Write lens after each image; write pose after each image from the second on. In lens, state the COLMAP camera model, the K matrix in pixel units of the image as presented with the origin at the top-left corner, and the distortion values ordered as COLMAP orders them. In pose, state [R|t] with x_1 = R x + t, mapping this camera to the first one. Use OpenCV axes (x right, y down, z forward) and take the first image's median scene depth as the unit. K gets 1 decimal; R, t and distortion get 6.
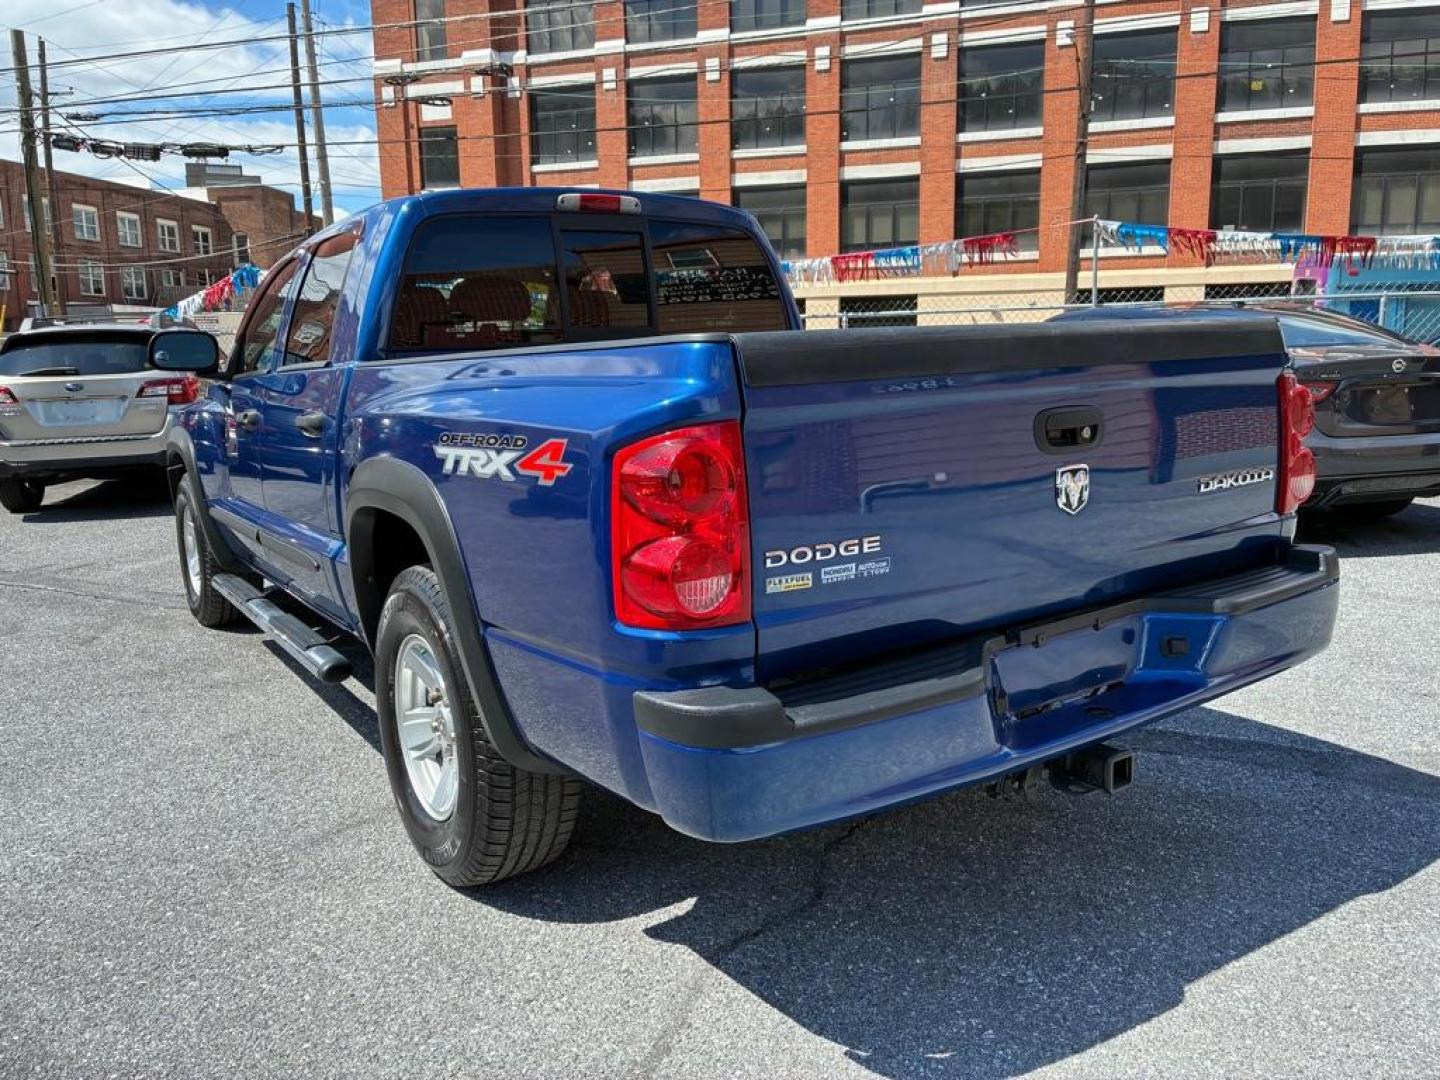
lens RADIAL K [[1075.0, 0, 713.9], [0, 1075.0, 543.9], [0, 0, 1]] dist [0.068799, -0.099244]
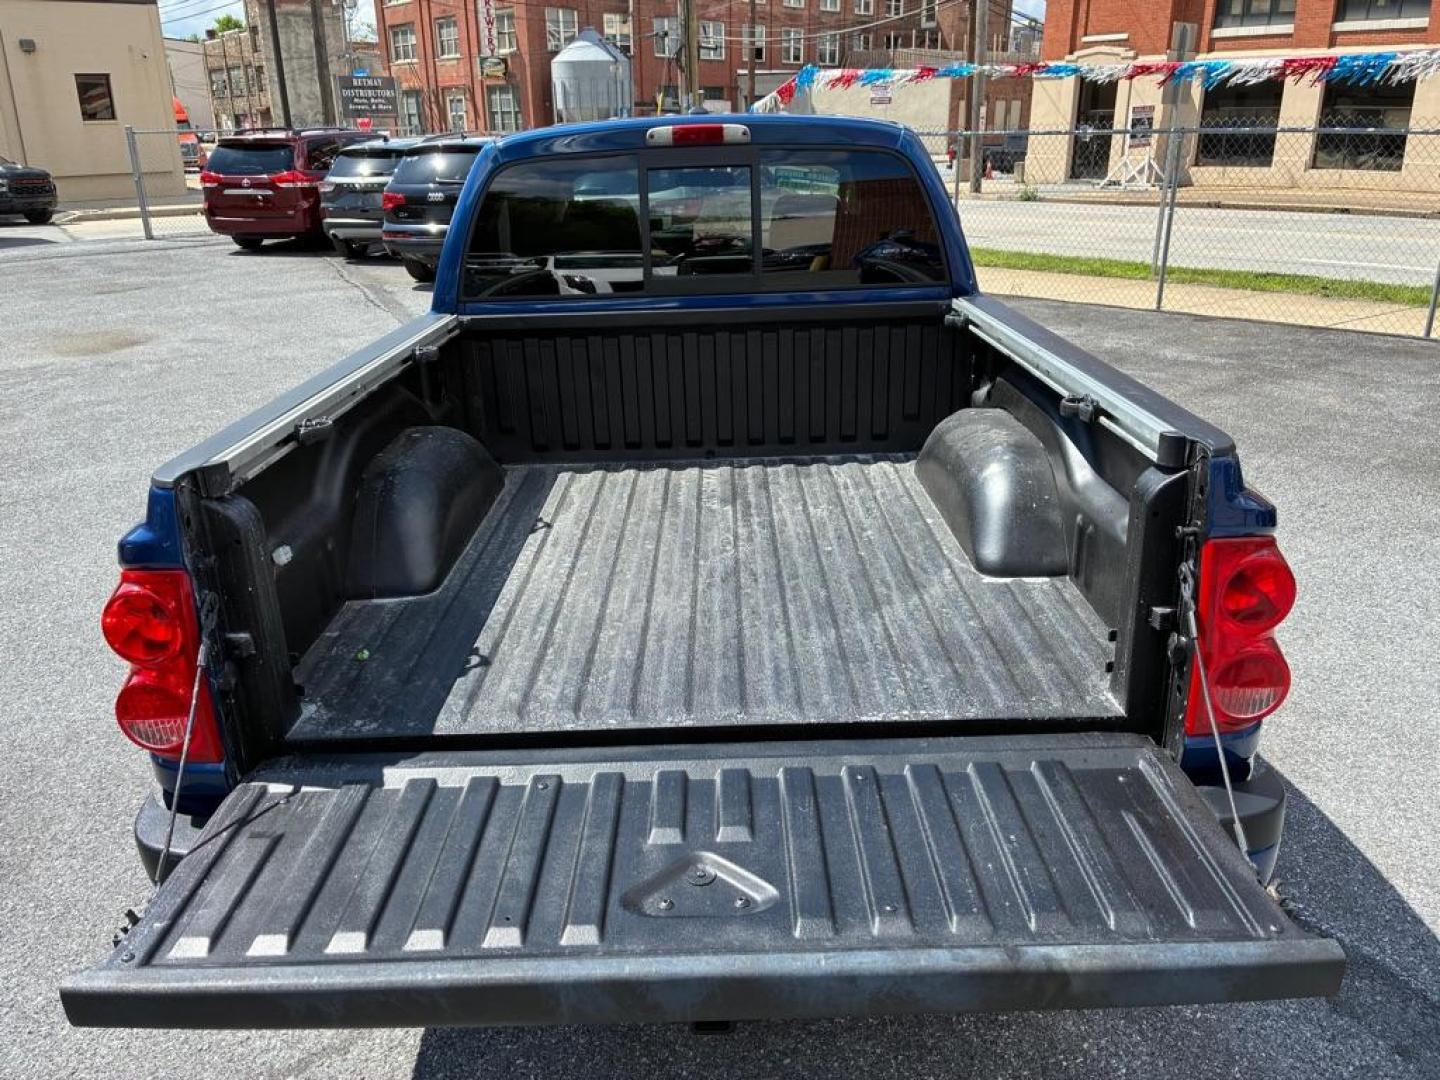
lens RADIAL K [[1075.0, 0, 713.9], [0, 1075.0, 543.9], [0, 0, 1]] dist [0.068799, -0.099244]
pose [[0.833798, 0.201994, -0.513789, 0.382678], [-0.094689, 0.969194, 0.227369, -0.170027], [0.543889, -0.140930, 0.827239, 0.195378]]
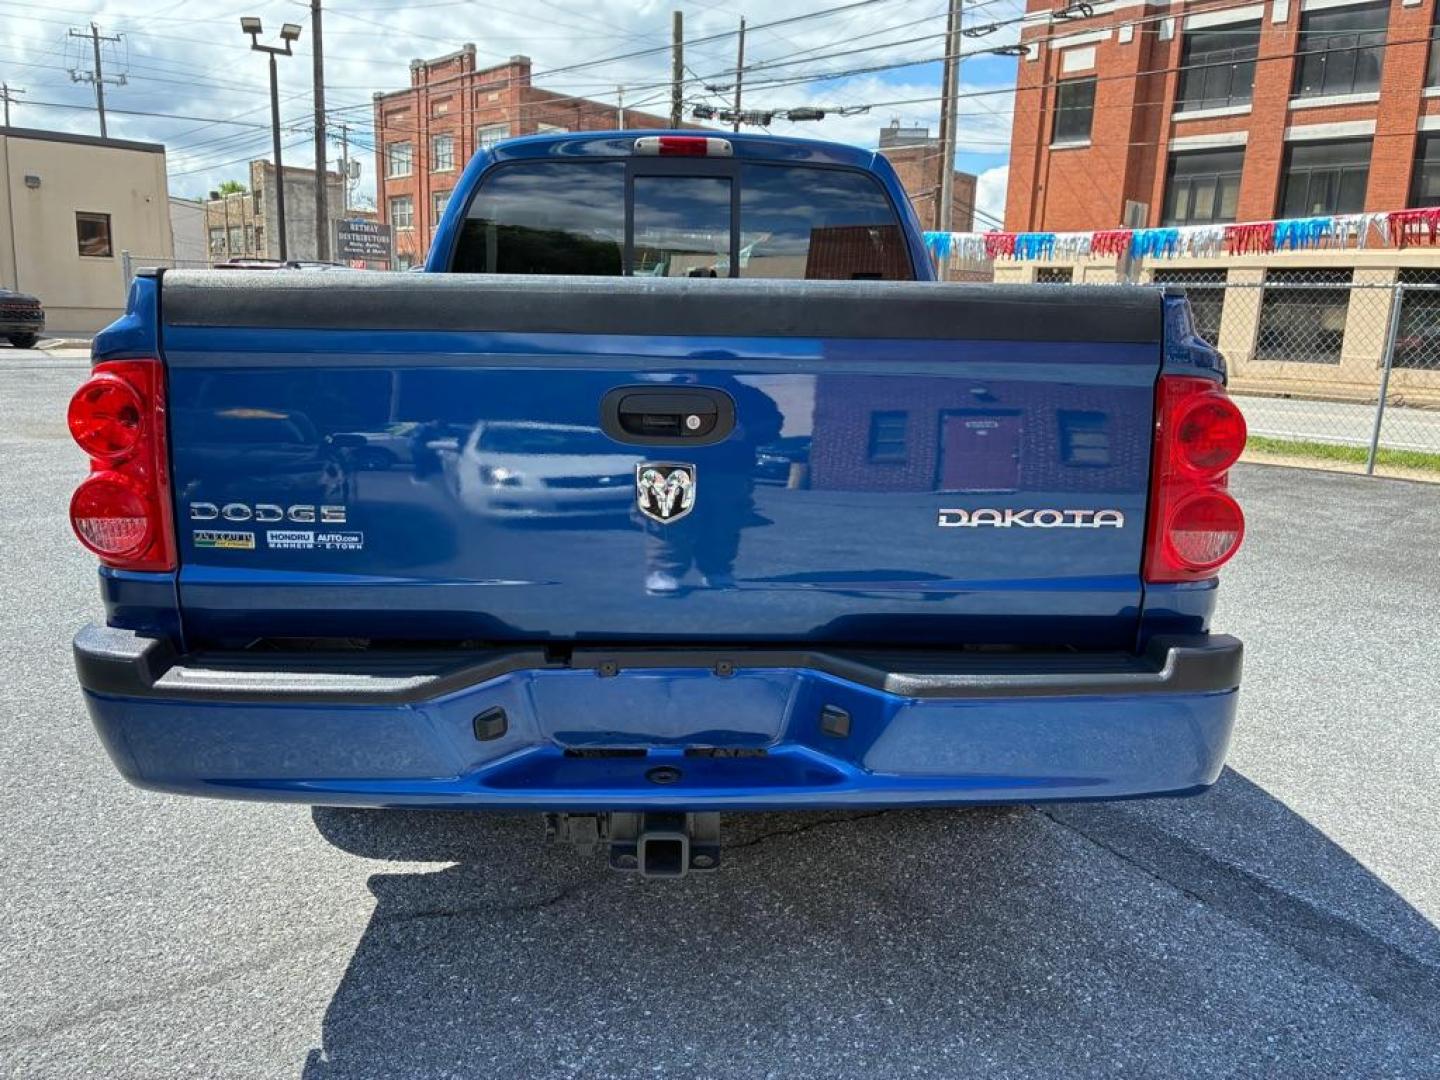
lens RADIAL K [[1074.1, 0, 718.9], [0, 1074.1, 546.4], [0, 0, 1]] dist [0.070227, -0.099096]
pose [[0.845247, 0.160073, -0.509837, 0.407376], [-0.140948, 0.987077, 0.076236, -0.040306], [0.515452, 0.007422, 0.856886, 0.182247]]
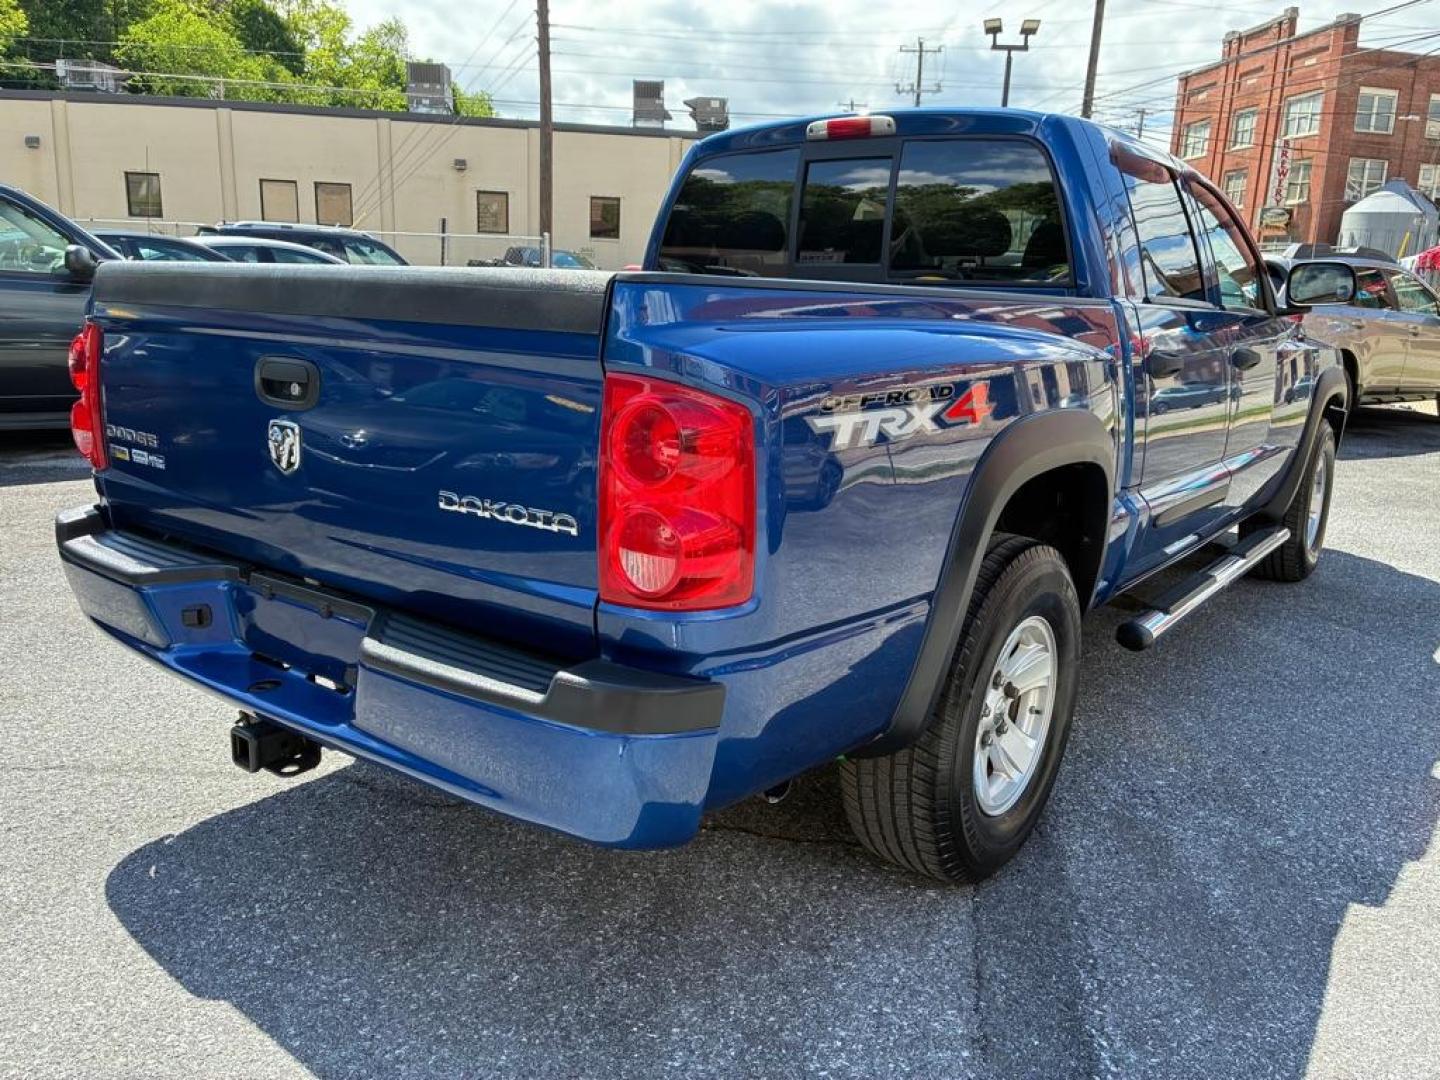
lens RADIAL K [[1071.9, 0, 720.0], [0, 1071.9, 540.0], [0, 0, 1]] dist [0.070573, -0.091632]
pose [[0.325220, 0.259648, -0.909294, 0.694750], [-0.204957, 0.958063, 0.200268, -0.124747], [0.923160, 0.121235, 0.364798, 0.535971]]
